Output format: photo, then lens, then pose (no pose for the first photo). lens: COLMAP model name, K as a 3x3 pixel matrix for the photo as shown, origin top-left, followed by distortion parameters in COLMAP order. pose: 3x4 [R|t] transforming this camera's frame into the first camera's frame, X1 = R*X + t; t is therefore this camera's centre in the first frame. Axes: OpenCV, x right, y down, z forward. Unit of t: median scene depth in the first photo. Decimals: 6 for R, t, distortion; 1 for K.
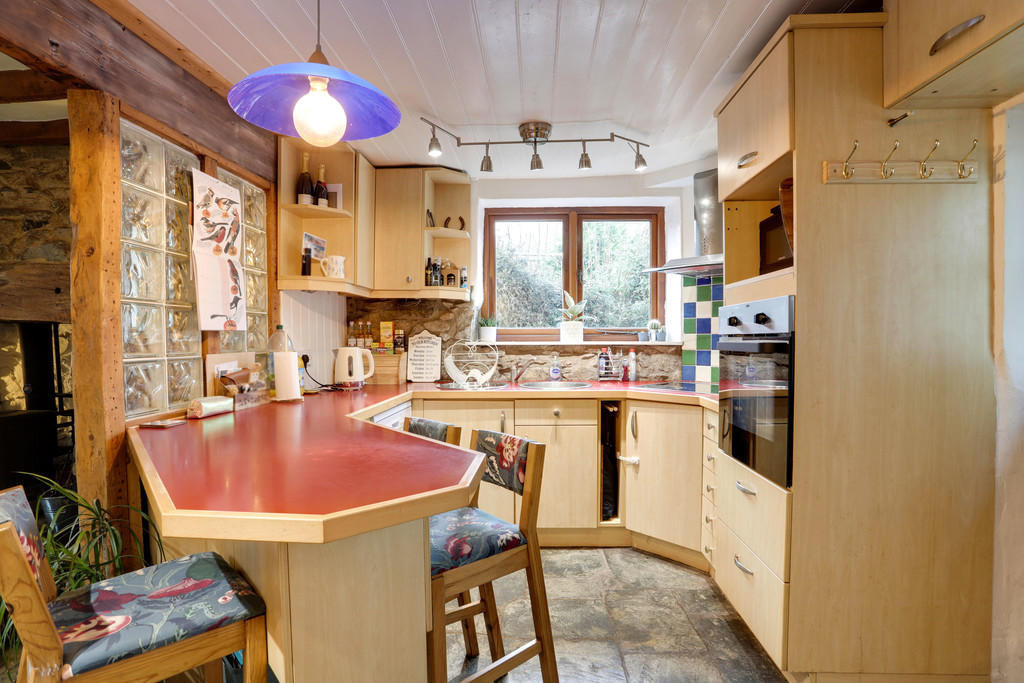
lens RADIAL K [[512.5, 0, 513.4], [0, 512.5, 352.1], [0, 0, 1]] dist [-0.069200, 0.027846]
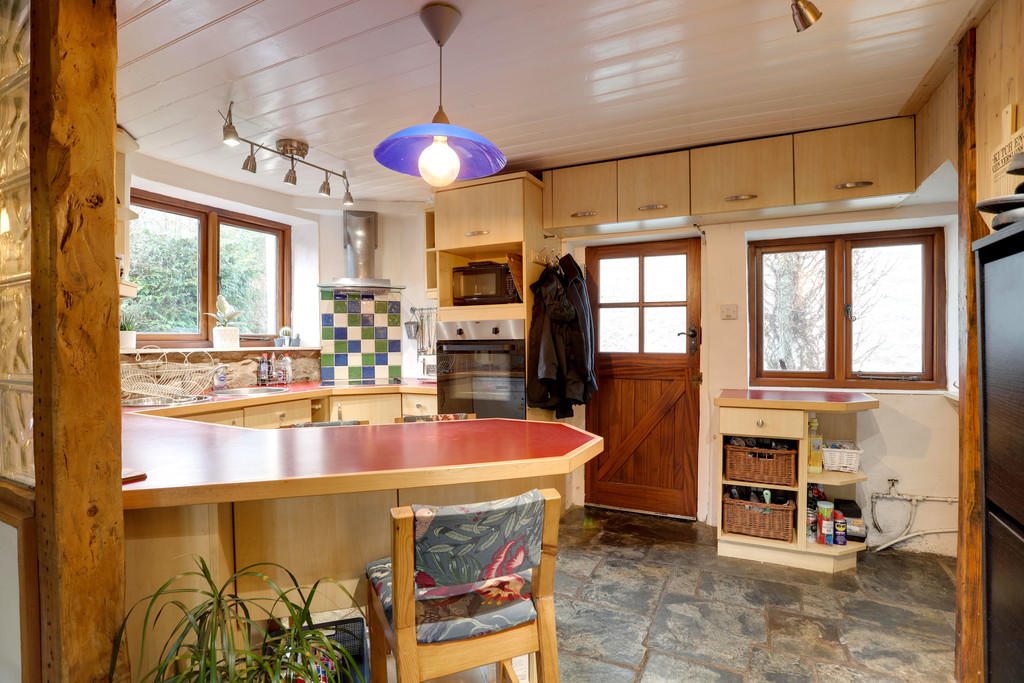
lens RADIAL K [[500.0, 0, 514.5], [0, 500.0, 344.2], [0, 0, 1]] dist [-0.035342, 0.001908]
pose [[0.396482, -0.006414, 0.918020, -0.647804], [0.032858, 0.999434, -0.007208, -0.003626], [-0.917454, 0.033022, 0.396468, 0.161021]]
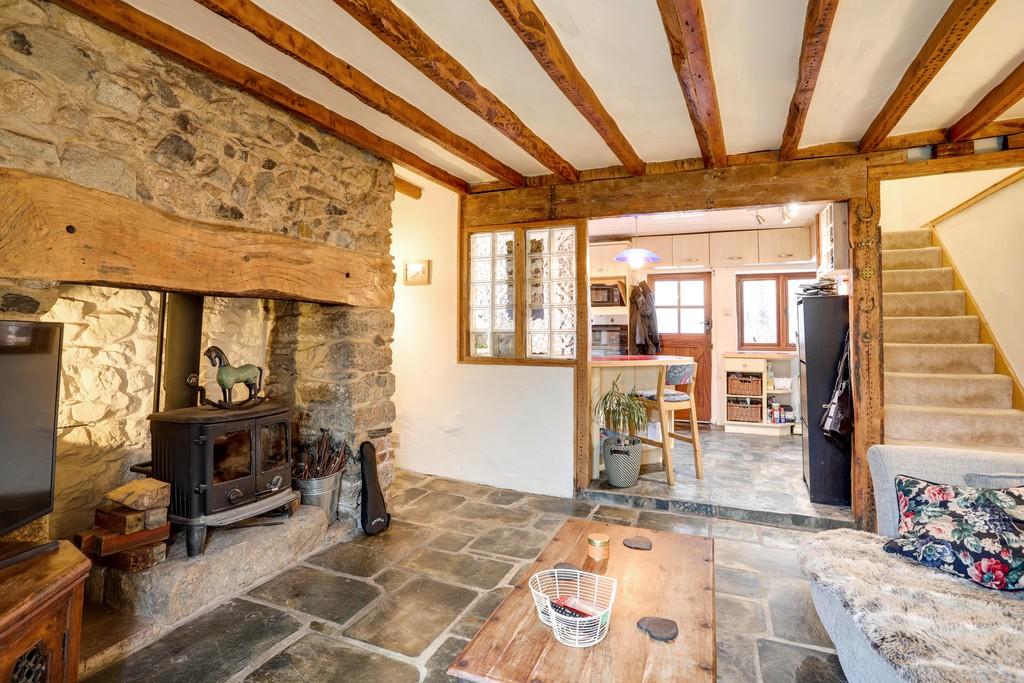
lens RADIAL K [[506.4, 0, 512.3], [0, 506.4, 315.9], [0, 0, 1]] dist [-0.038817, 0.000246]
pose [[0.351169, 0.033484, 0.935713, -1.841854], [0.027462, 0.998562, -0.046039, 0.026777], [-0.935909, 0.041864, 0.349744, 0.271742]]
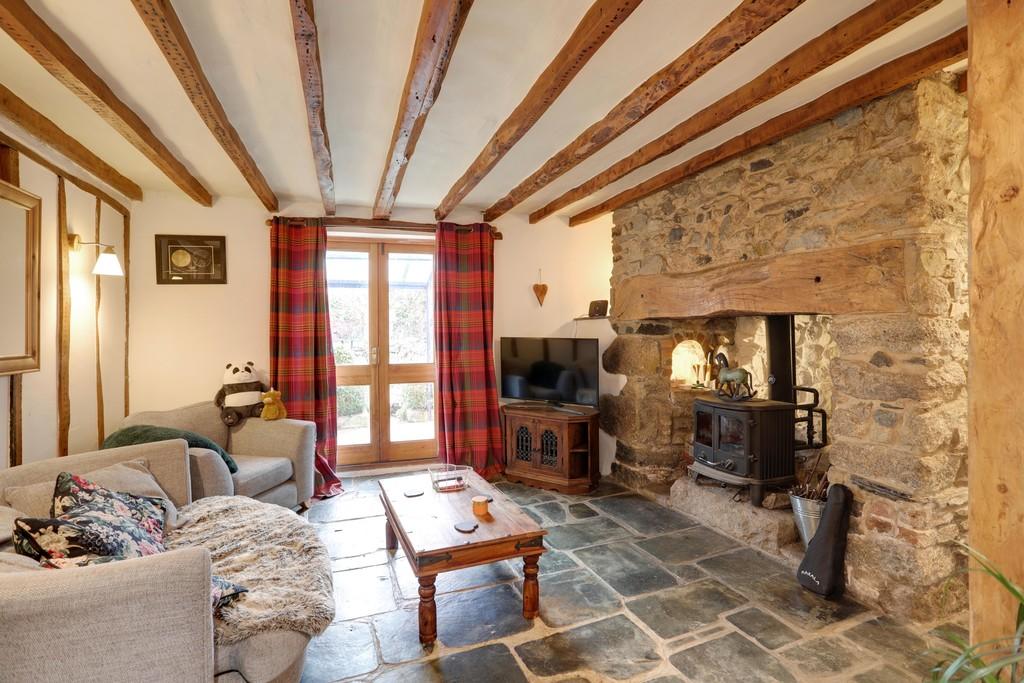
lens RADIAL K [[500.0, 0, 514.5], [0, 500.0, 344.2], [0, 0, 1]] dist [-0.035342, 0.001908]
pose [[0.404777, 0.025029, -0.914073, -0.295385], [-0.024467, 0.999564, 0.016535, -0.003383], [0.914088, 0.015671, 0.405213, 0.094940]]
